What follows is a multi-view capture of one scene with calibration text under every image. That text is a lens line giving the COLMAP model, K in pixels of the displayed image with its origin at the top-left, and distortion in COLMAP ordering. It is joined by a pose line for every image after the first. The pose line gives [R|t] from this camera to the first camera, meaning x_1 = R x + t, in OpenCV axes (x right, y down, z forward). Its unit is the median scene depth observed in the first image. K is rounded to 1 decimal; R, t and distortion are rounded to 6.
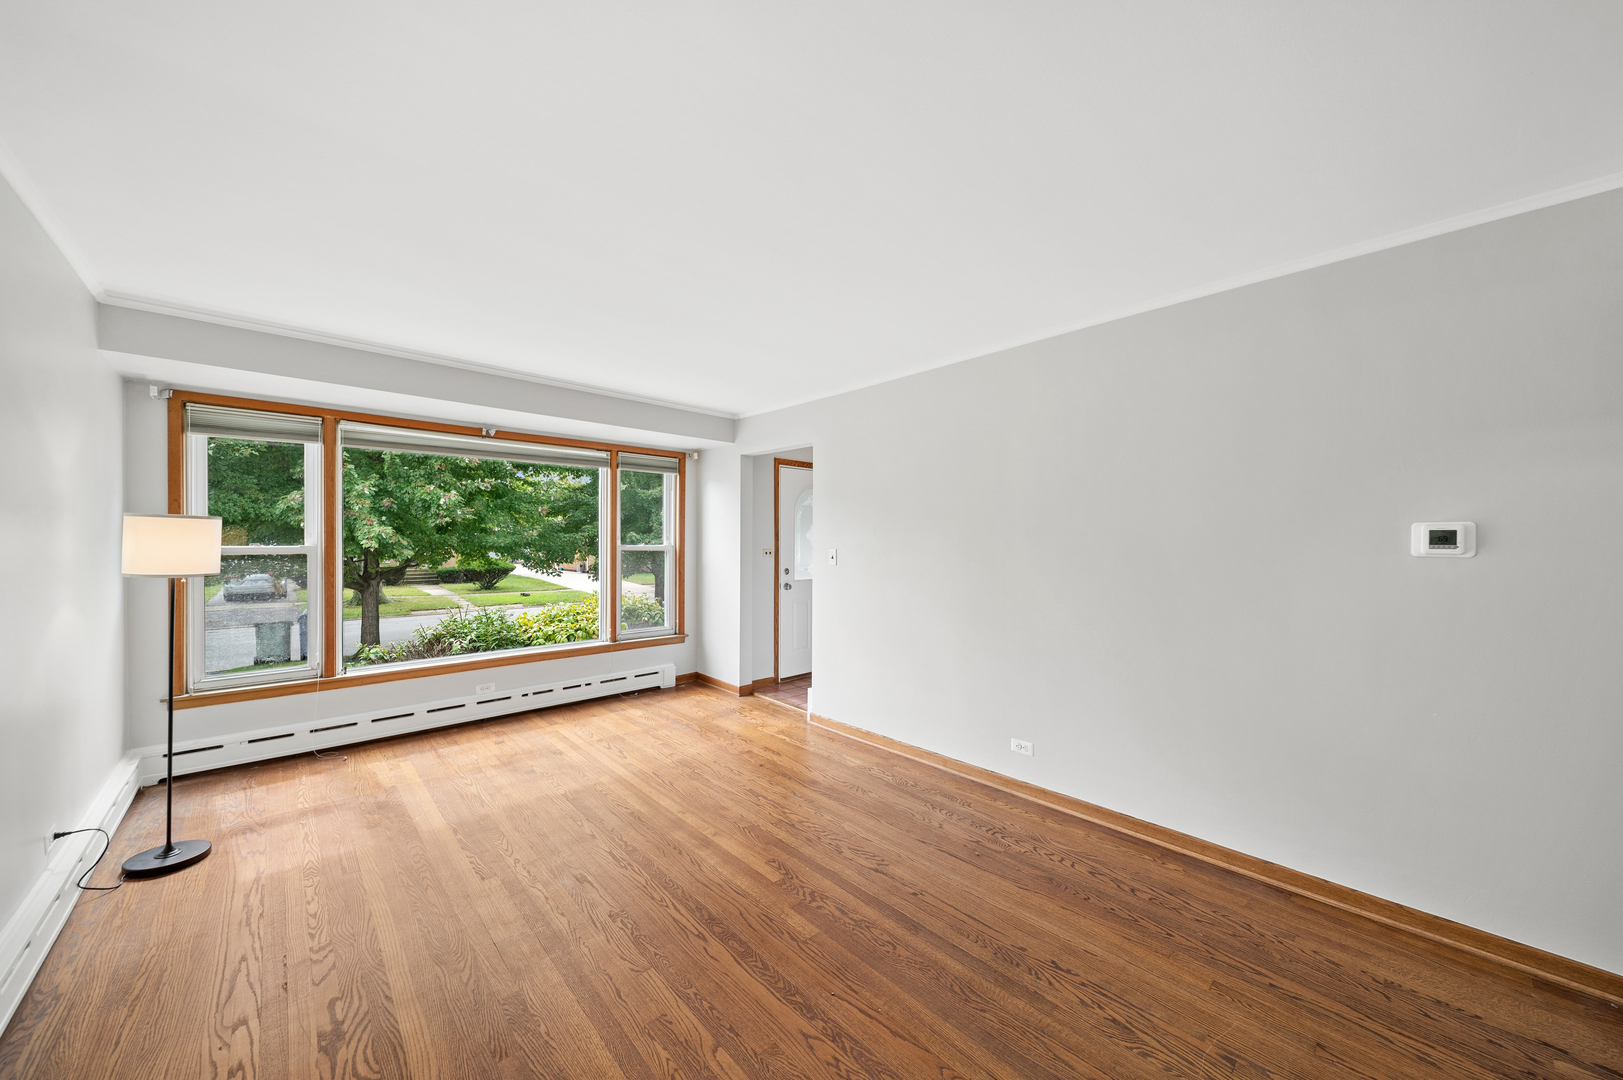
lens RADIAL K [[579.0, 0, 821.3], [0, 579.0, 541.3], [0, 0, 1]] dist [-0.000835, -0.000127]
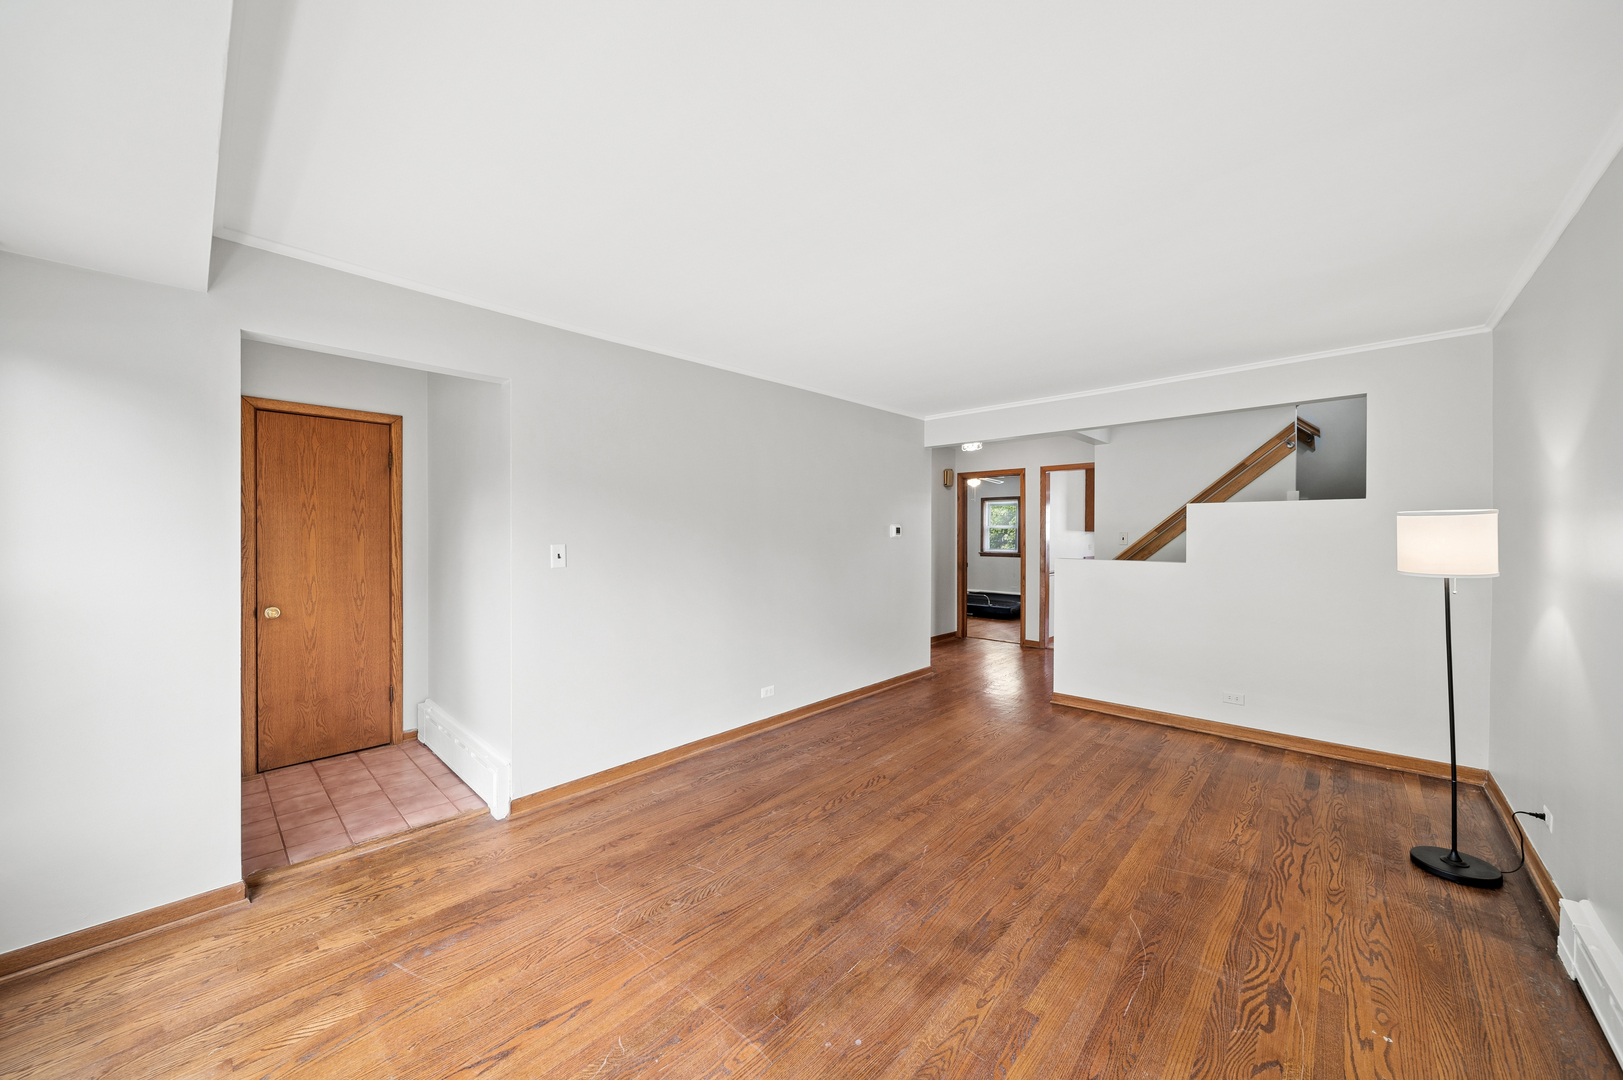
lens RADIAL K [[579.0, 0, 809.9], [0, 579.0, 532.0], [0, 0, 1]] dist [-0.000835, -0.000127]
pose [[-0.069544, -0.005530, 0.997564, -1.211844], [0.001821, 0.999982, 0.005671, -0.011211], [-0.997577, 0.002211, -0.069532, 1.268809]]
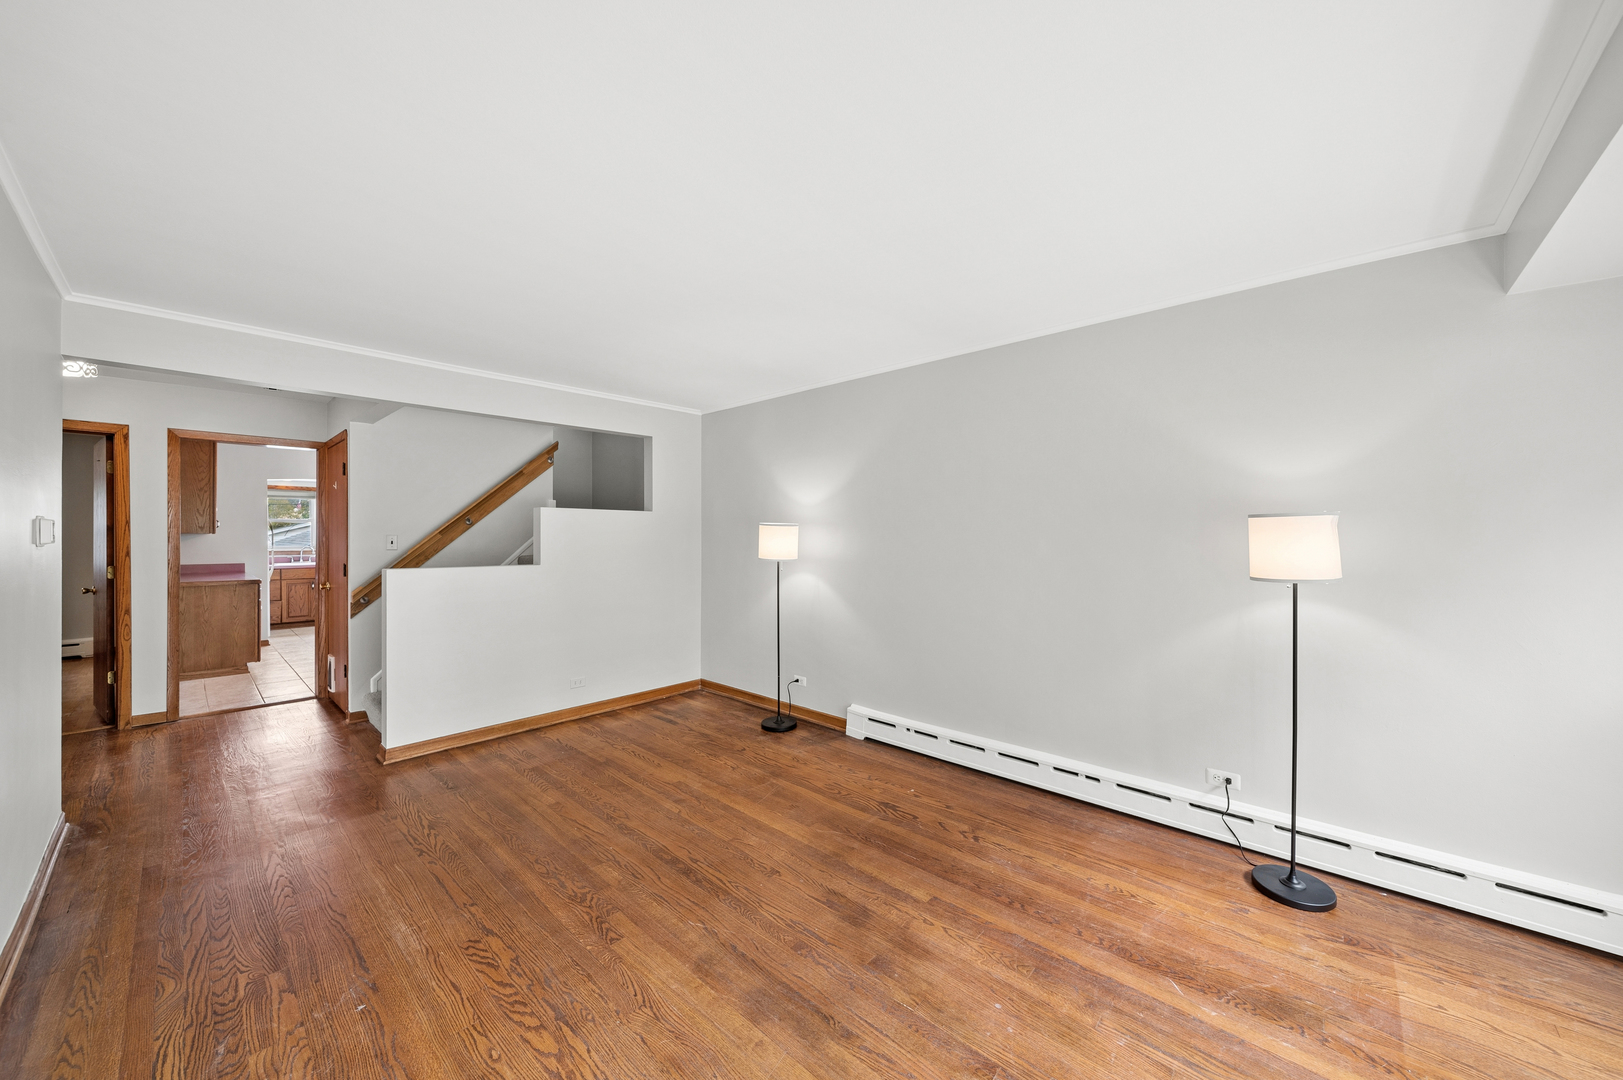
lens RADIAL K [[579.0, 0, 820.9], [0, 579.0, 539.0], [0, 0, 1]] dist [-0.000835, -0.000127]
pose [[-0.996577, -0.007026, -0.082366, -0.304335], [-0.007754, 0.999934, 0.008526, -0.008372], [0.082300, 0.009136, -0.996566, 1.843736]]
